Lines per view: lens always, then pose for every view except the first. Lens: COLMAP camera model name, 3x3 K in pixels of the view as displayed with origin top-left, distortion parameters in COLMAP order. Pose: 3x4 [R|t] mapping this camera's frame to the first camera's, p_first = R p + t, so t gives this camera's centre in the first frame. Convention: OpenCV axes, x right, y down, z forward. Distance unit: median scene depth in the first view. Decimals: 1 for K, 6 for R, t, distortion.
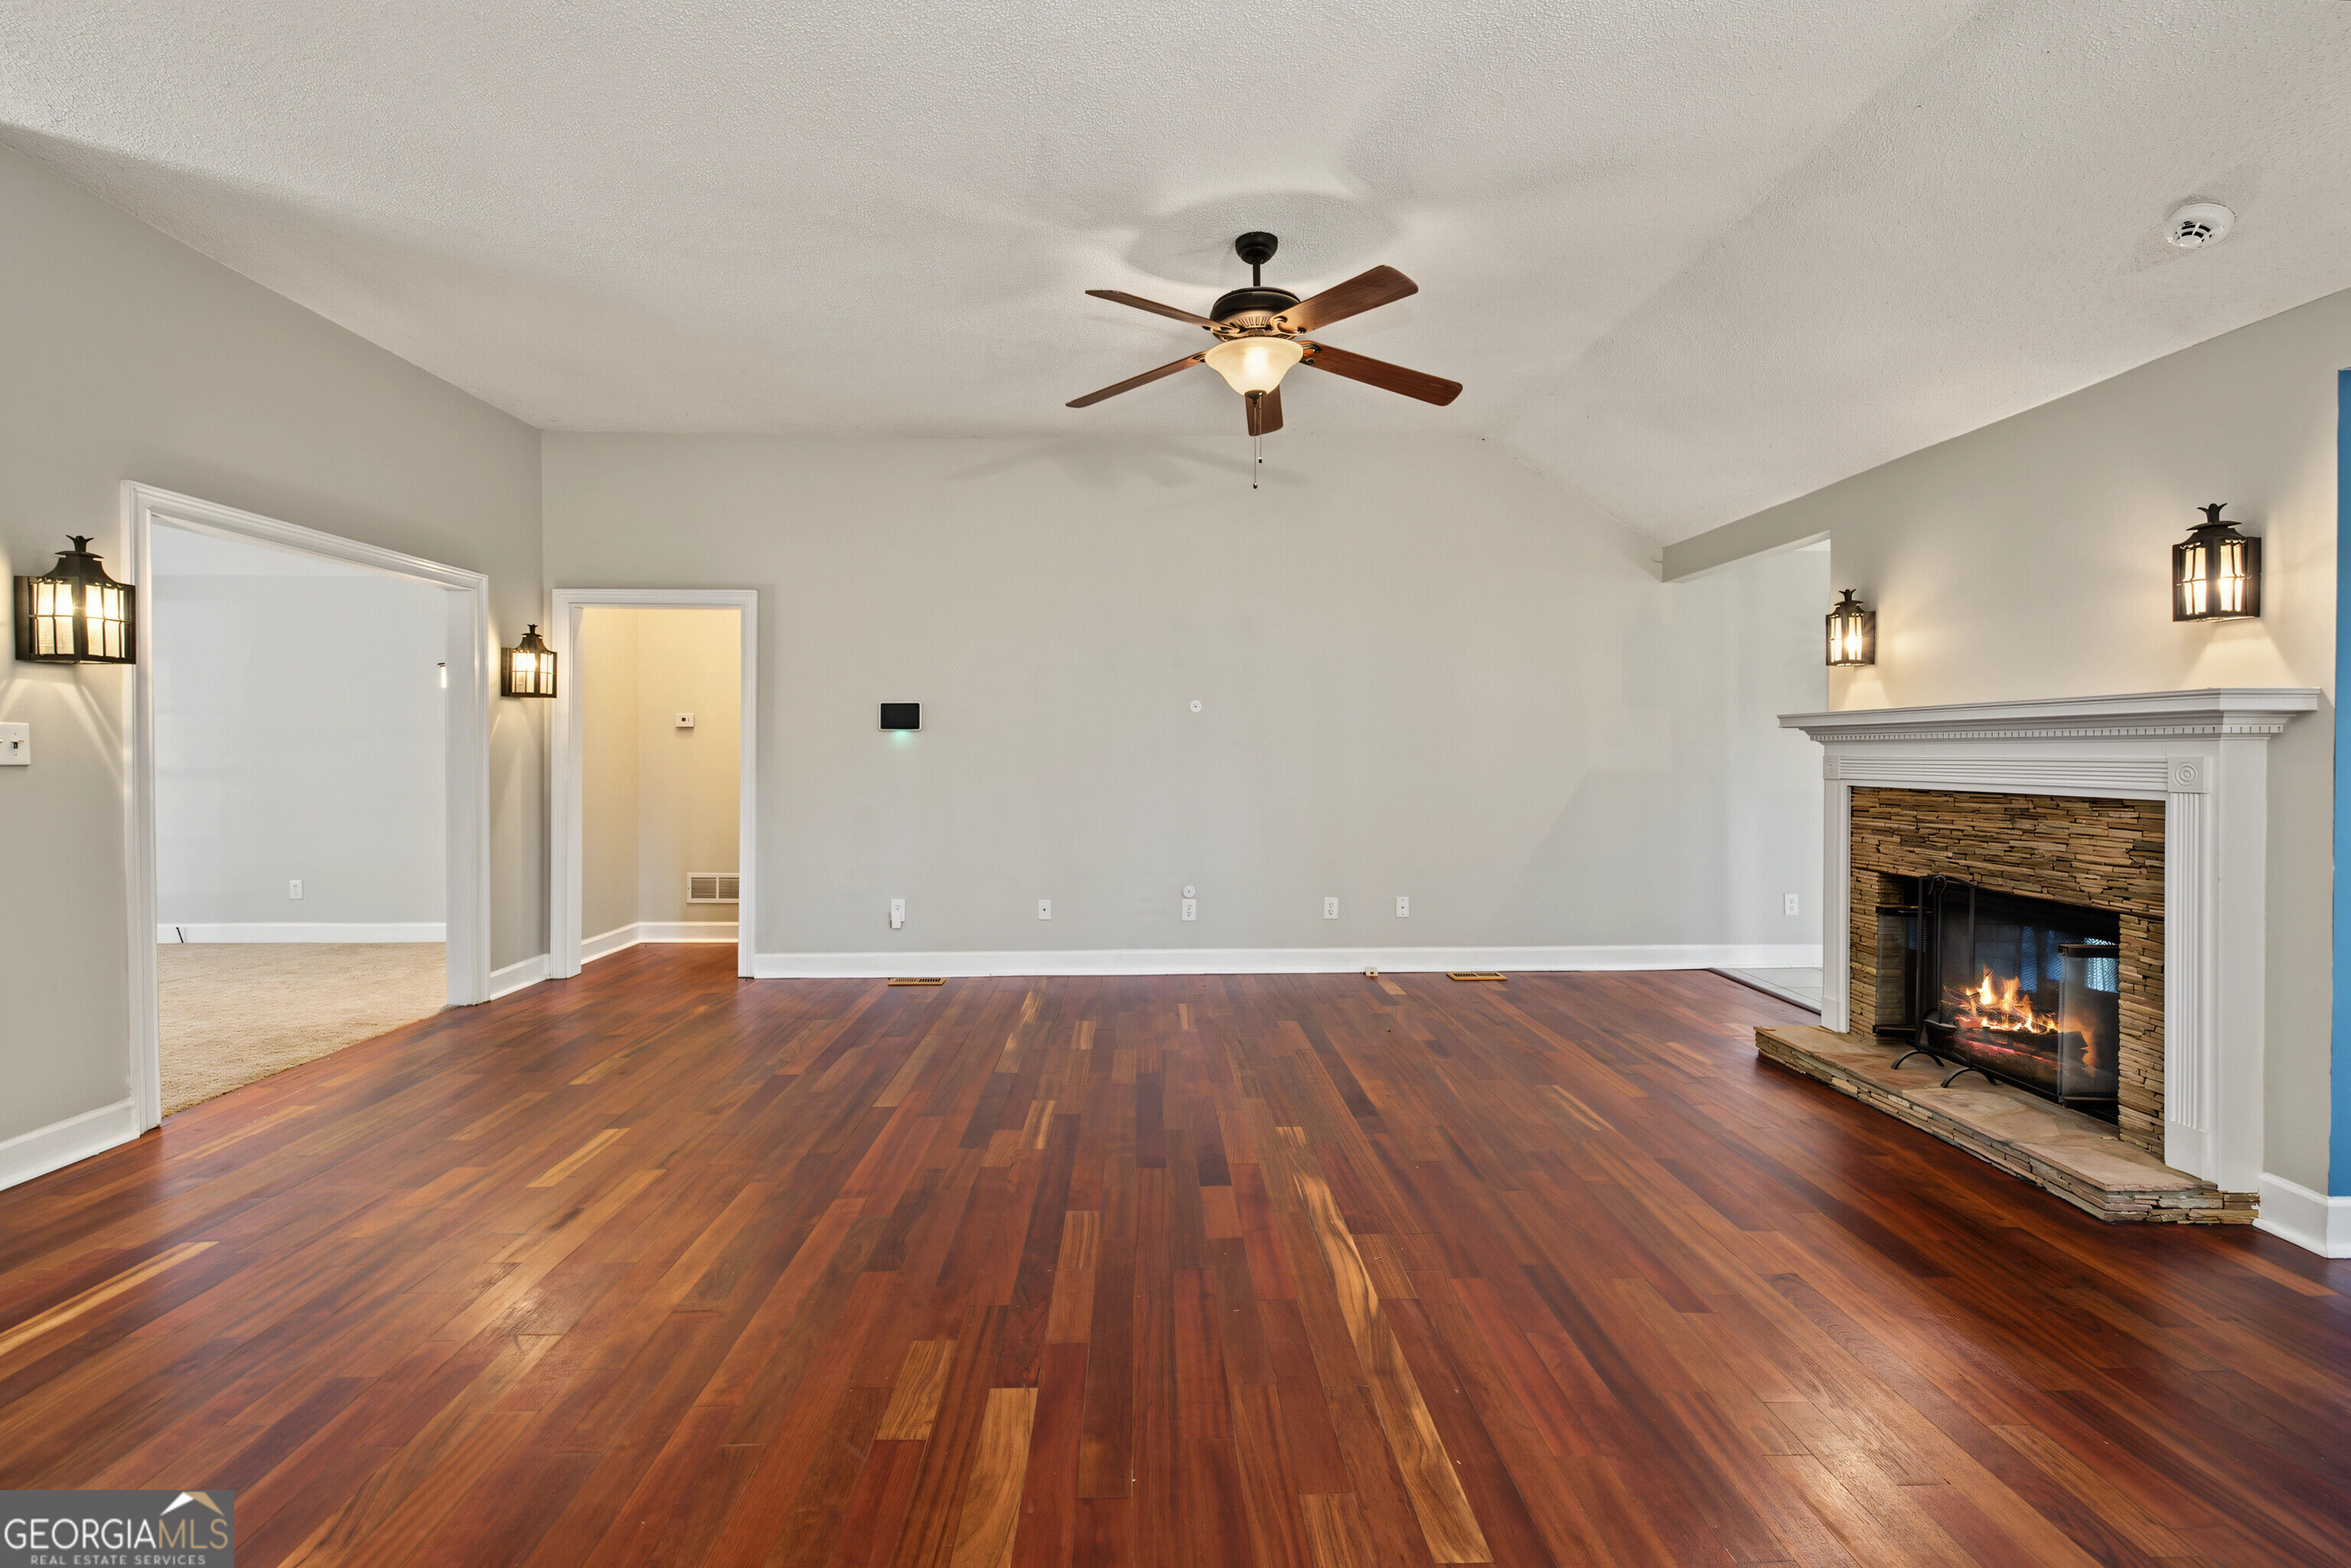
lens RADIAL K [[1019.3, 0, 1167.8], [0, 1019.3, 766.4], [0, 0, 1]] dist [0.006583, -0.001263]
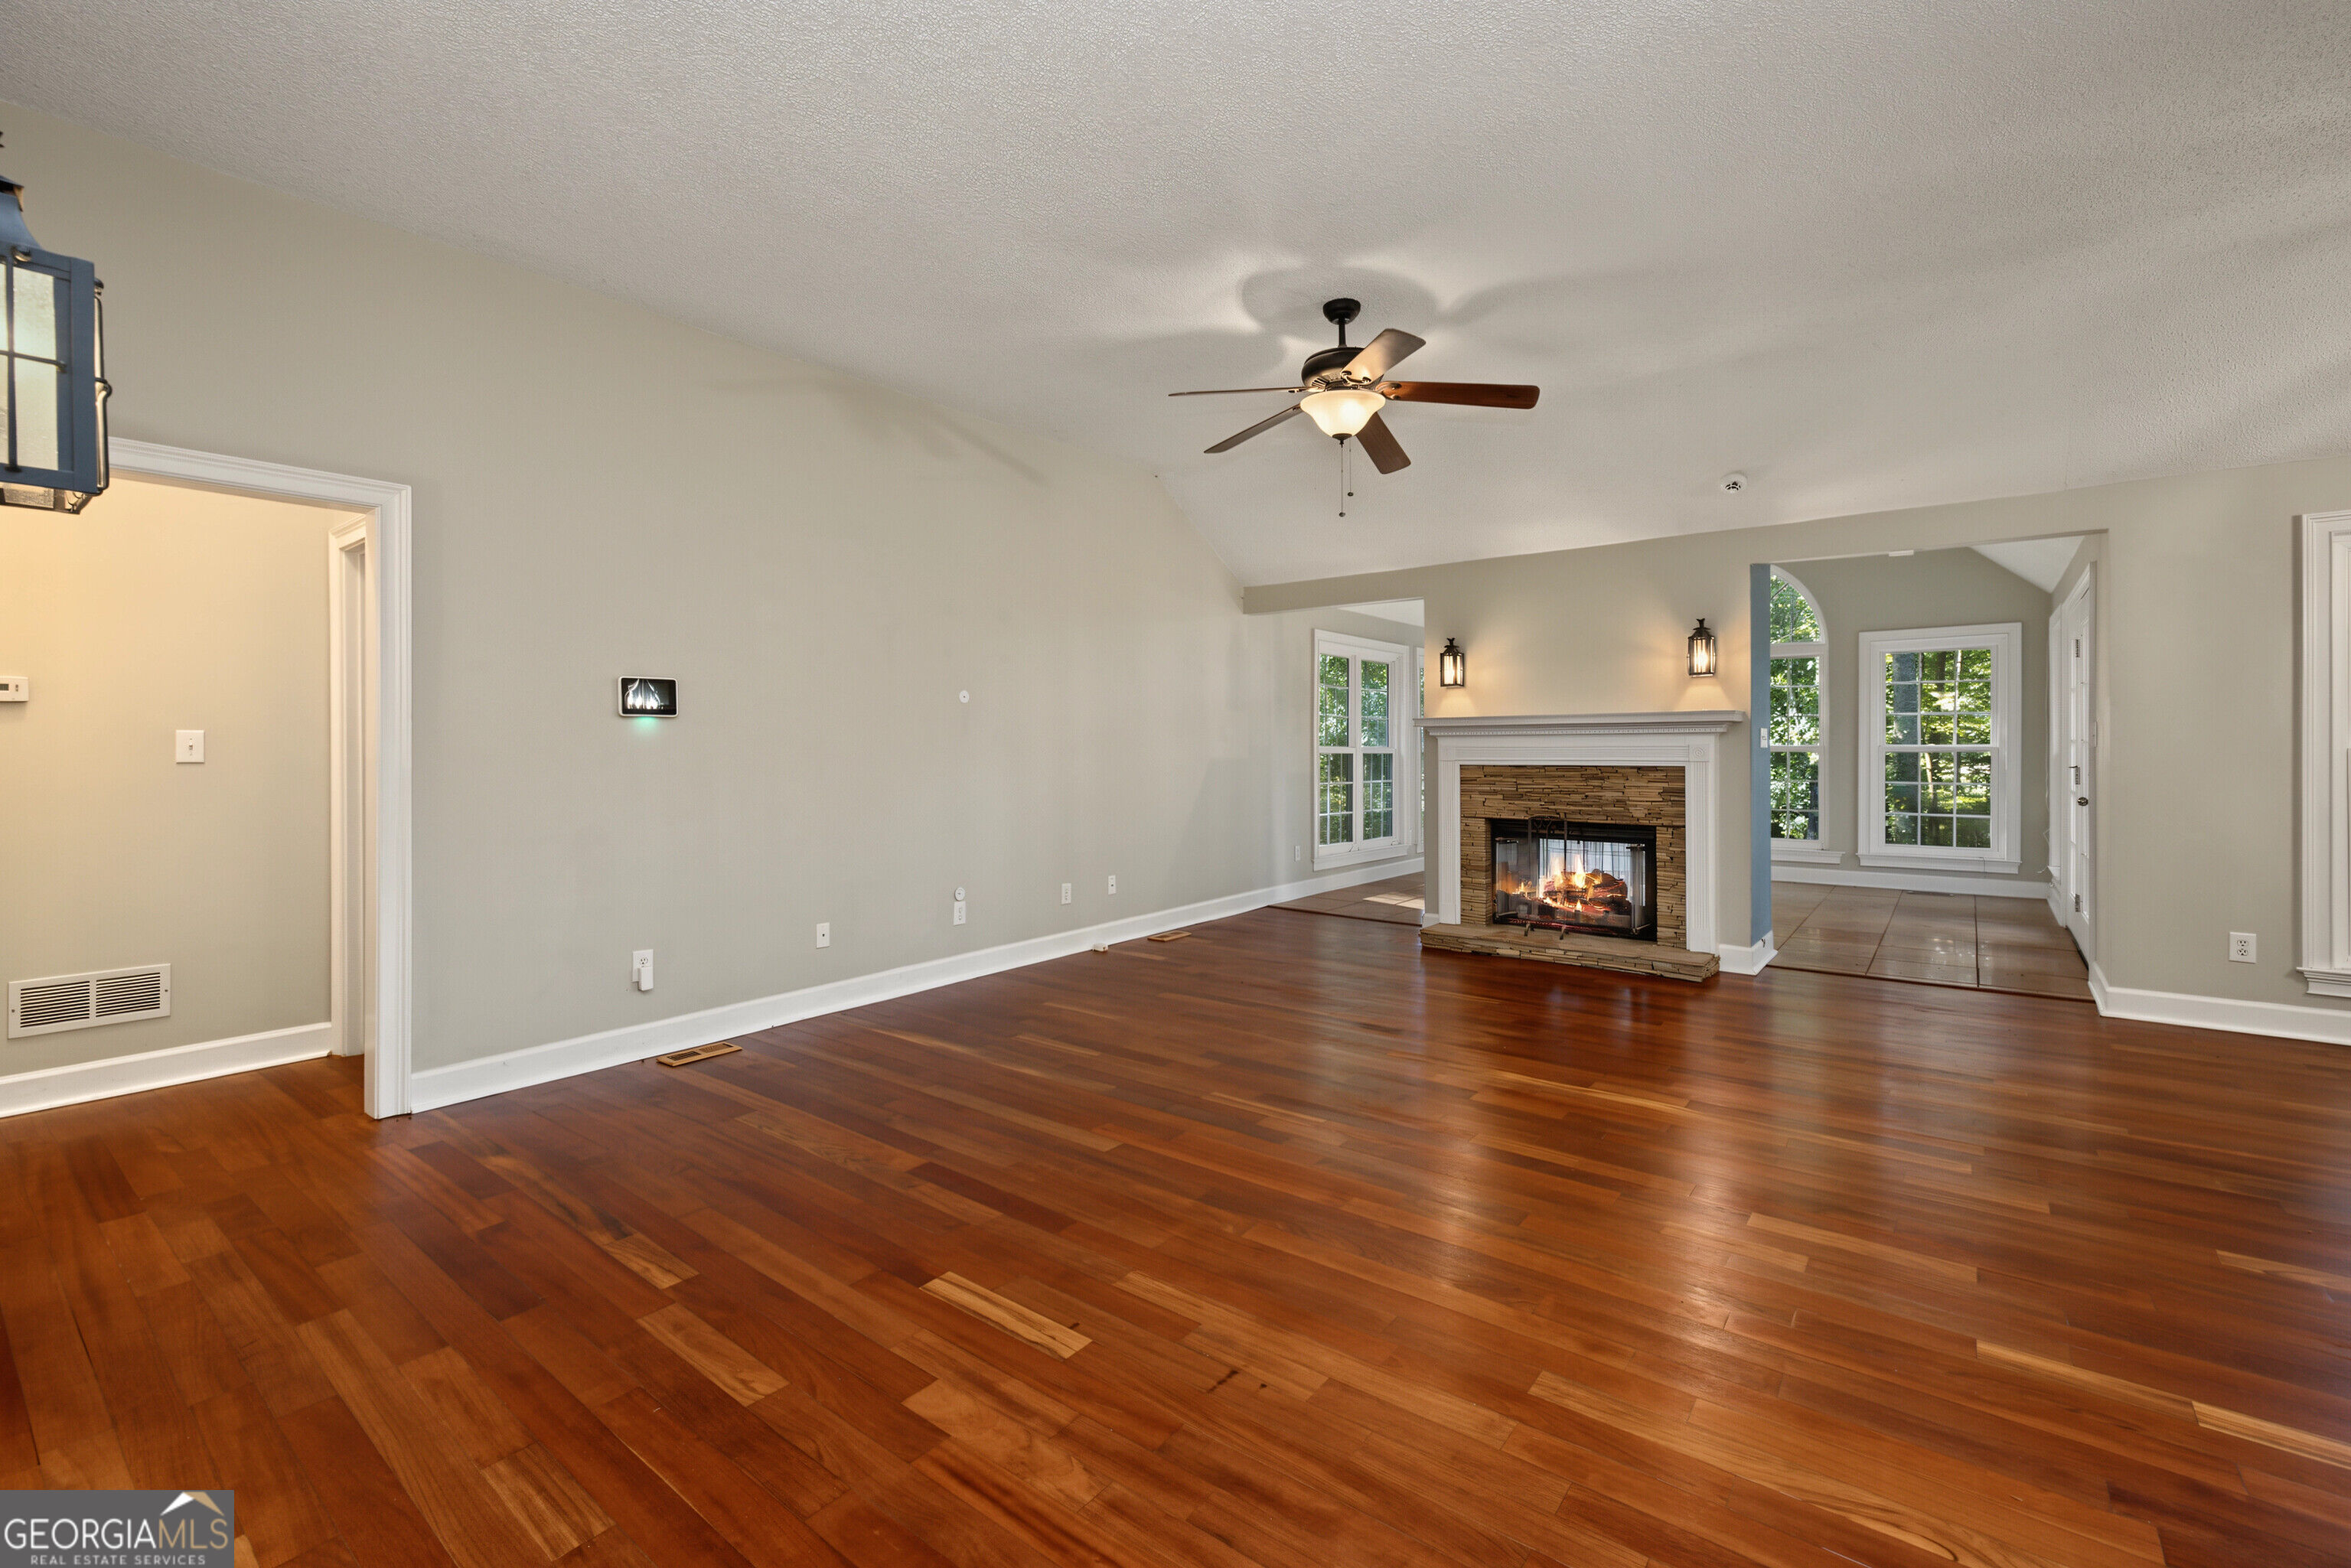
lens RADIAL K [[1019.3, 0, 1155.1], [0, 1019.3, 754.9], [0, 0, 1]] dist [0.006583, -0.001263]
pose [[0.642692, -0.009898, 0.766061, -0.826037], [0.015507, 0.999880, -0.000091, -0.002818], [-0.765968, 0.011938, 0.642768, 0.363171]]
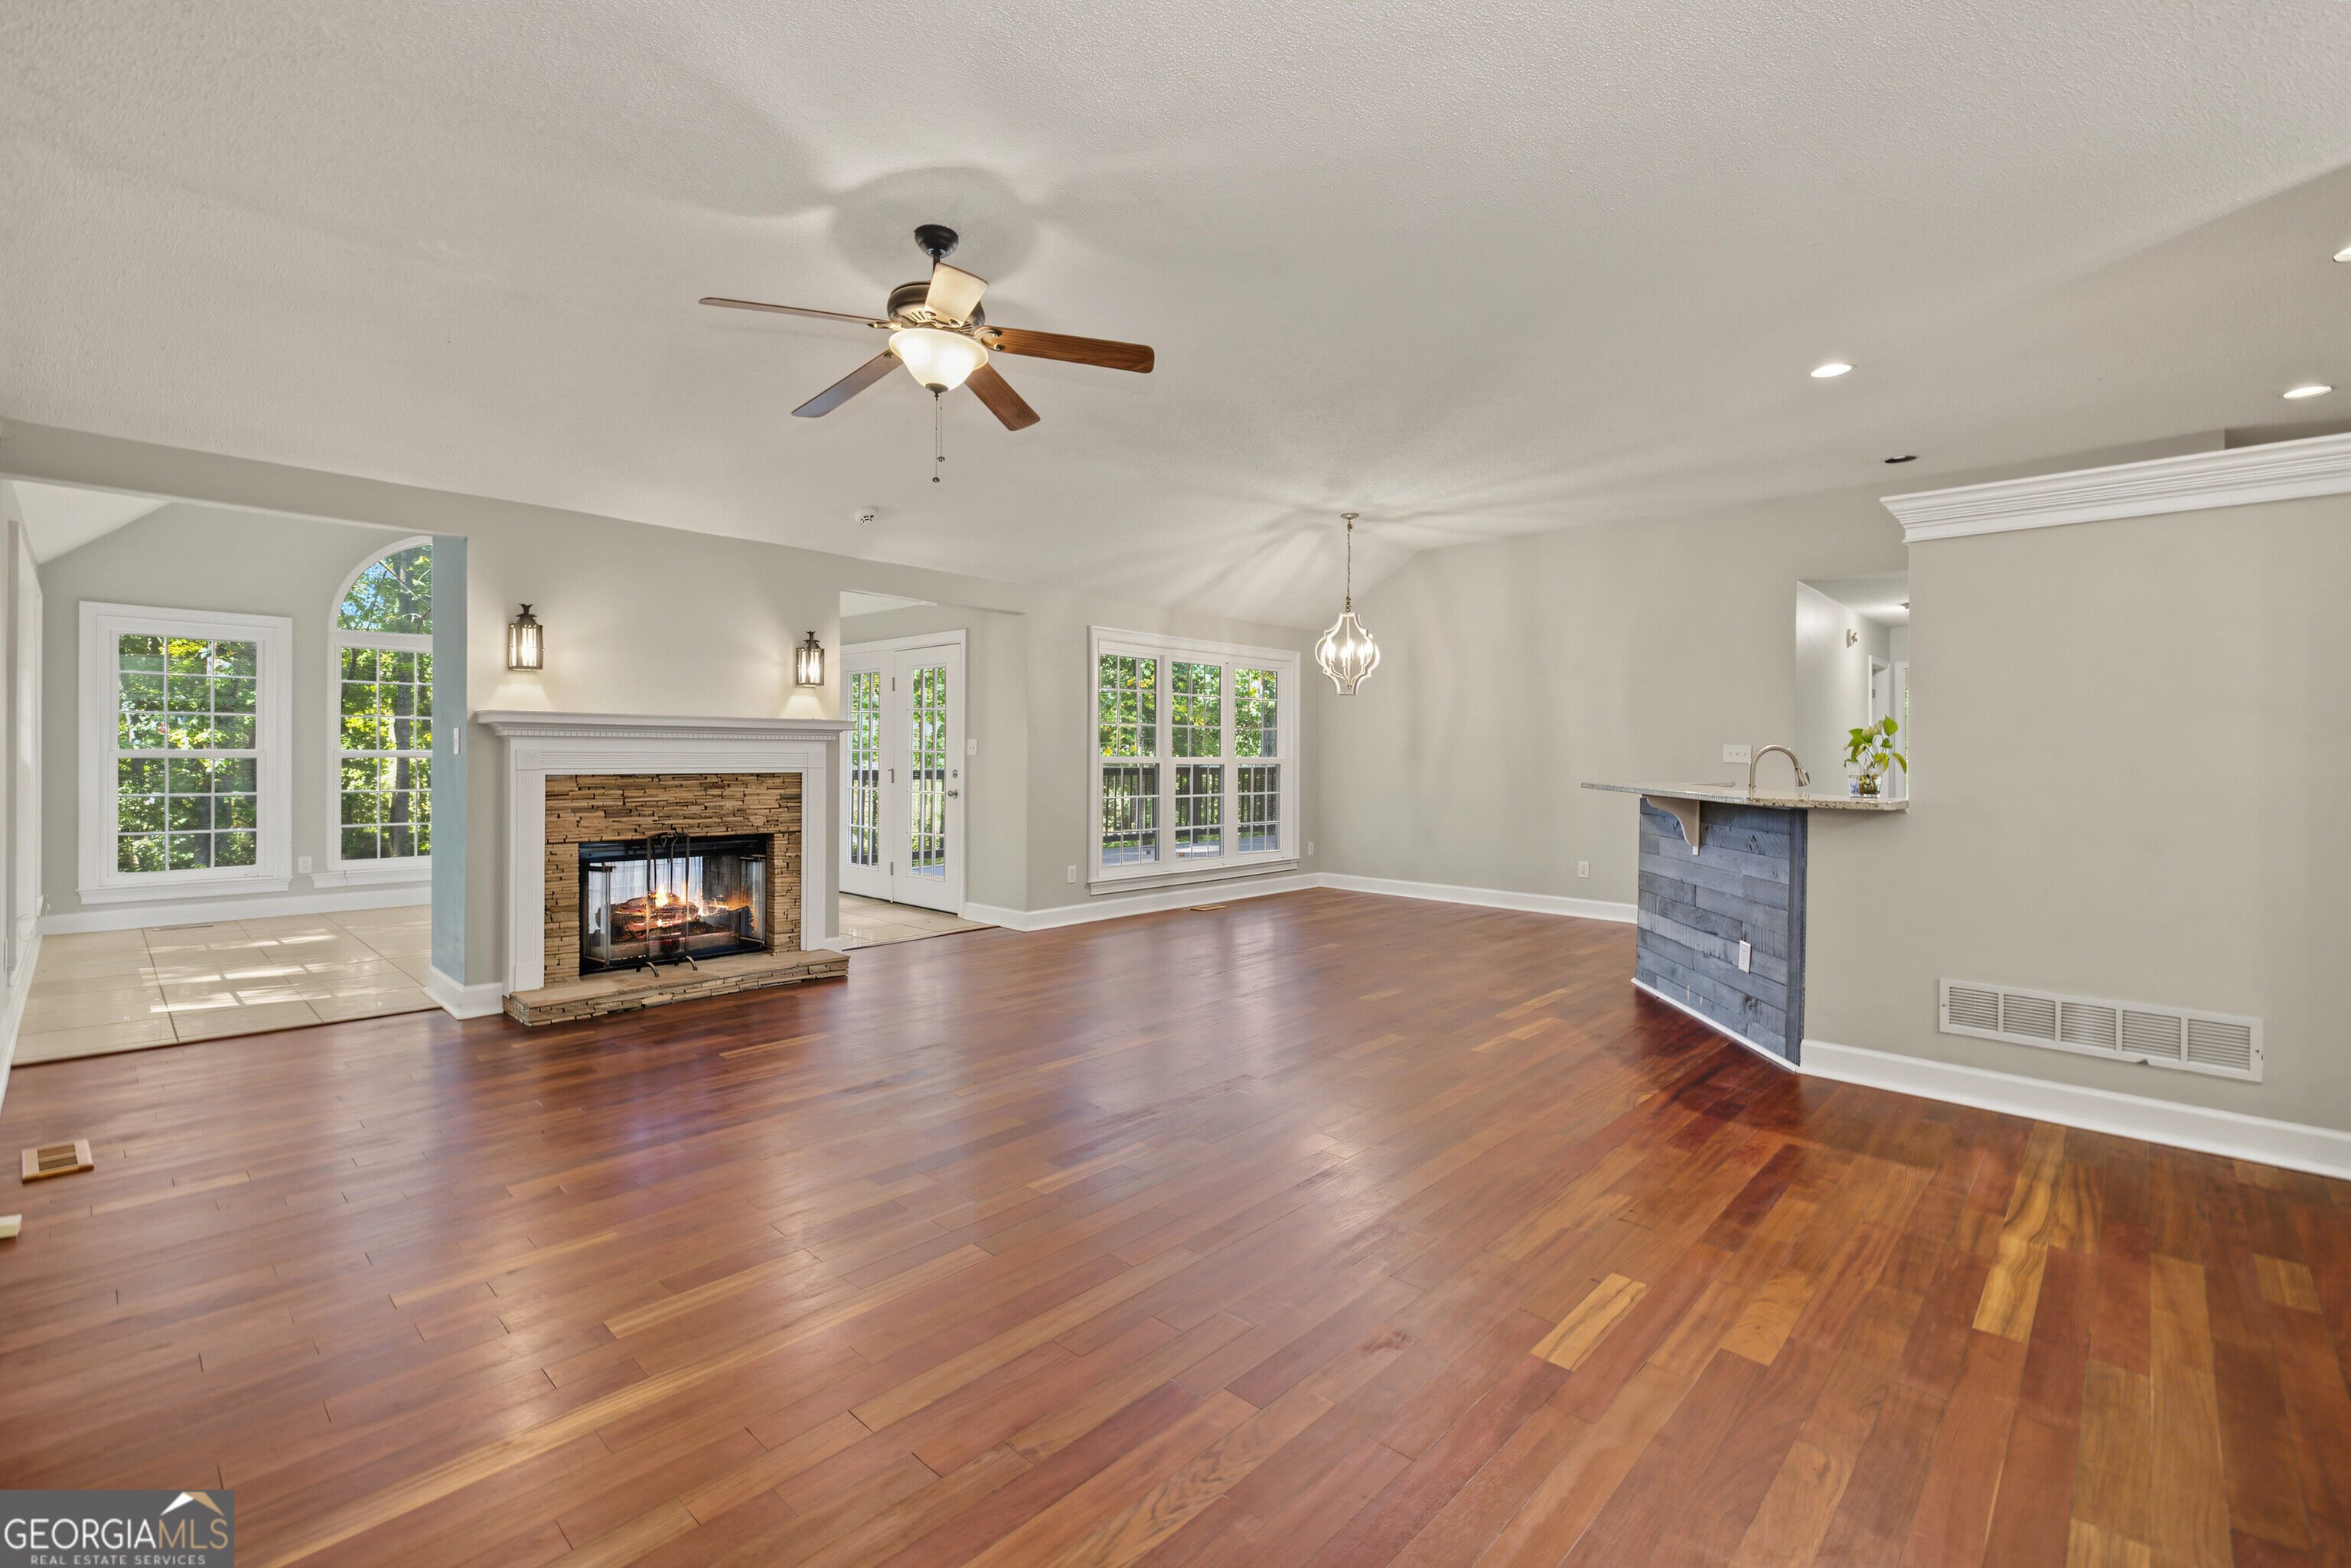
lens RADIAL K [[1019.3, 0, 1183.0], [0, 1019.3, 750.4], [0, 0, 1]] dist [0.006583, -0.001263]
pose [[-0.713355, -0.000068, 0.700803, -0.685184], [0.003840, 0.999985, 0.004006, -0.010875], [-0.700793, 0.005549, -0.713343, 1.338129]]
